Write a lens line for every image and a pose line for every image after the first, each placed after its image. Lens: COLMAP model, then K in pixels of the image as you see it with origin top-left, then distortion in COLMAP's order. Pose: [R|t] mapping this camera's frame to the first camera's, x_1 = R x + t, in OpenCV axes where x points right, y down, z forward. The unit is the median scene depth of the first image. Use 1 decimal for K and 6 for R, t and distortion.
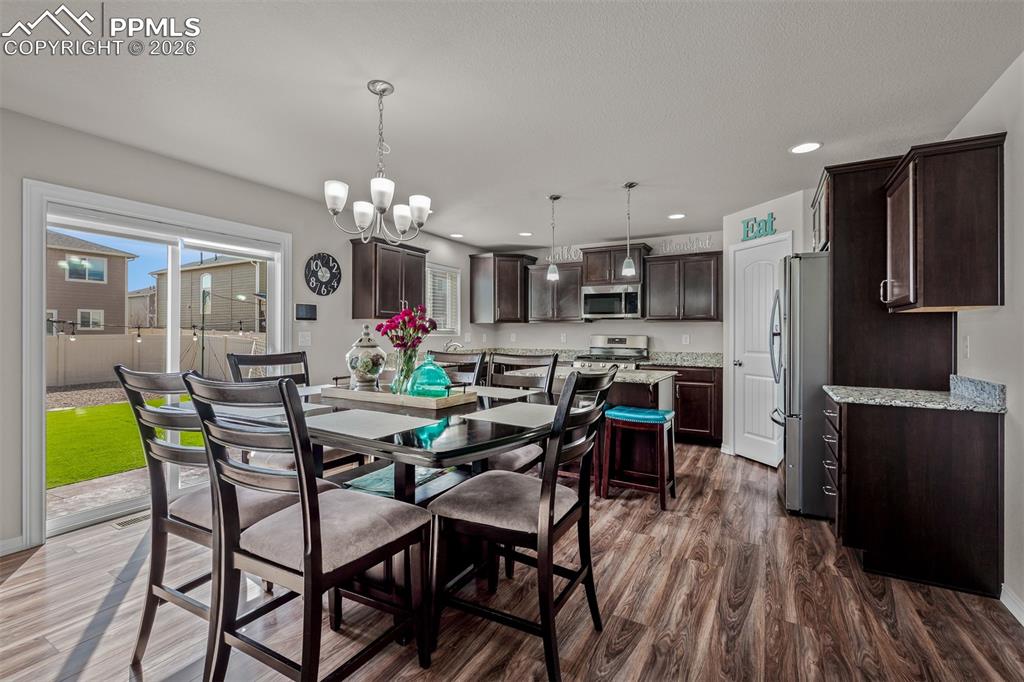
lens RADIAL K [[456.9, 0, 507.6], [0, 456.9, 334.4], [0, 0, 1]] dist [0.001450, 0.000229]
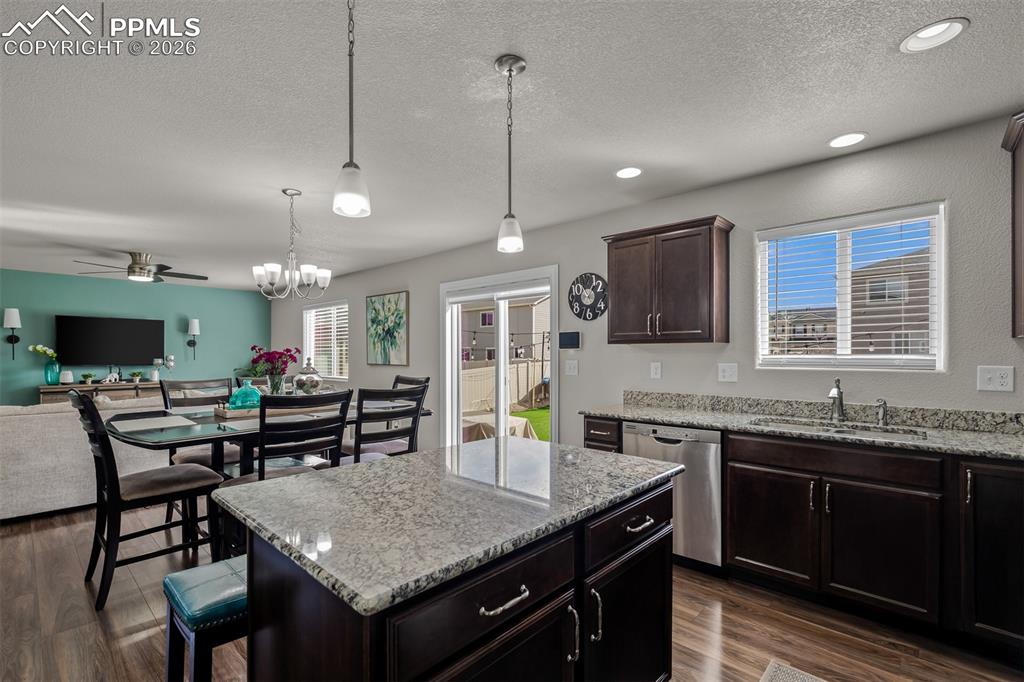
lens RADIAL K [[456.9, 0, 503.3], [0, 456.9, 350.4], [0, 0, 1]] dist [0.001450, 0.000229]
pose [[-0.231688, -0.000664, -0.972790, 0.522812], [0.000632, 0.999999, -0.000834, -0.025410], [0.972790, -0.000808, -0.231688, 1.066891]]
